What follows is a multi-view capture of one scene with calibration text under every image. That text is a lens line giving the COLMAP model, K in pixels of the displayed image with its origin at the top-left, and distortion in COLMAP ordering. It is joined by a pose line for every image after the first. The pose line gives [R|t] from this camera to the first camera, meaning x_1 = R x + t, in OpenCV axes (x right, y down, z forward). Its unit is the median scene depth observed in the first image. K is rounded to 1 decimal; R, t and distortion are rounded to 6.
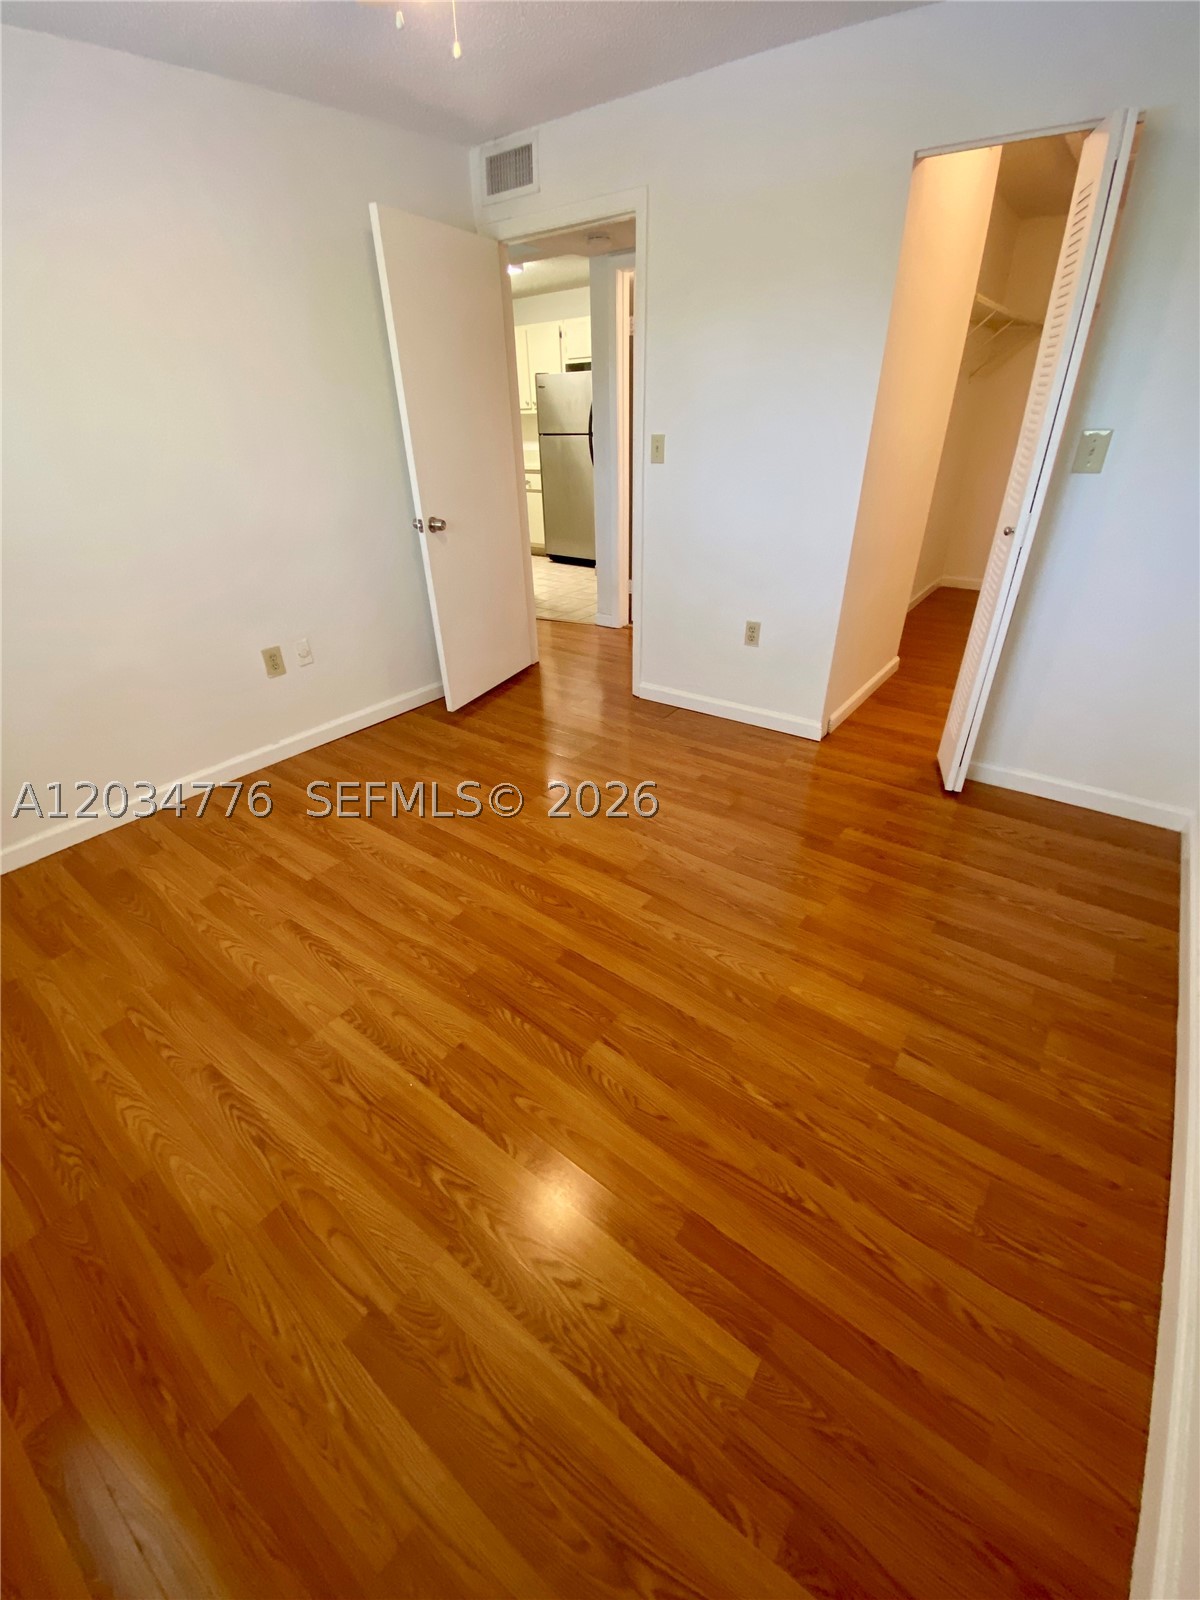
lens RADIAL K [[646.3, 0, 625.4], [0, 646.3, 777.7], [0, 0, 1]] dist [0.012511, -0.016120]
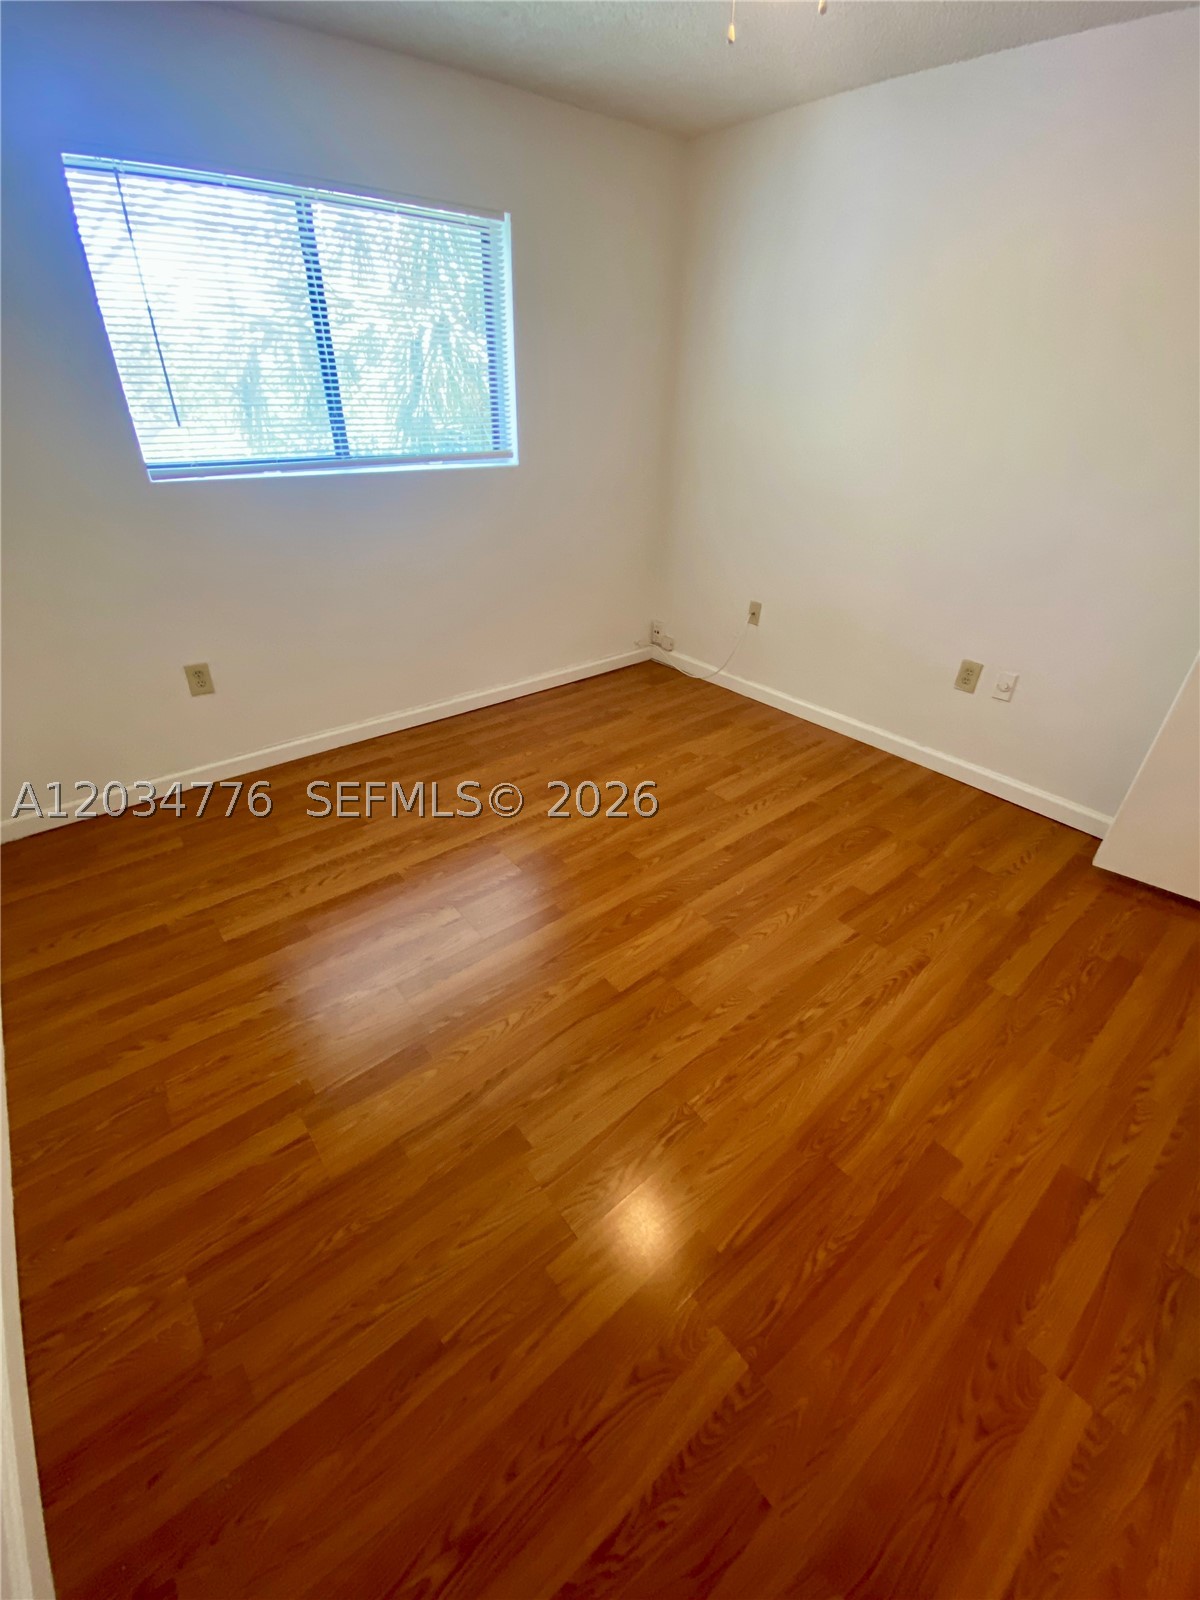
lens RADIAL K [[646.3, 0, 578.0], [0, 646.3, 792.7], [0, 0, 1]] dist [0.012511, -0.016120]
pose [[-0.262469, 0.521706, -0.811747, 0.556760], [-0.480804, 0.658664, 0.578783, -0.416727], [0.836623, 0.542204, 0.077959, 0.671956]]
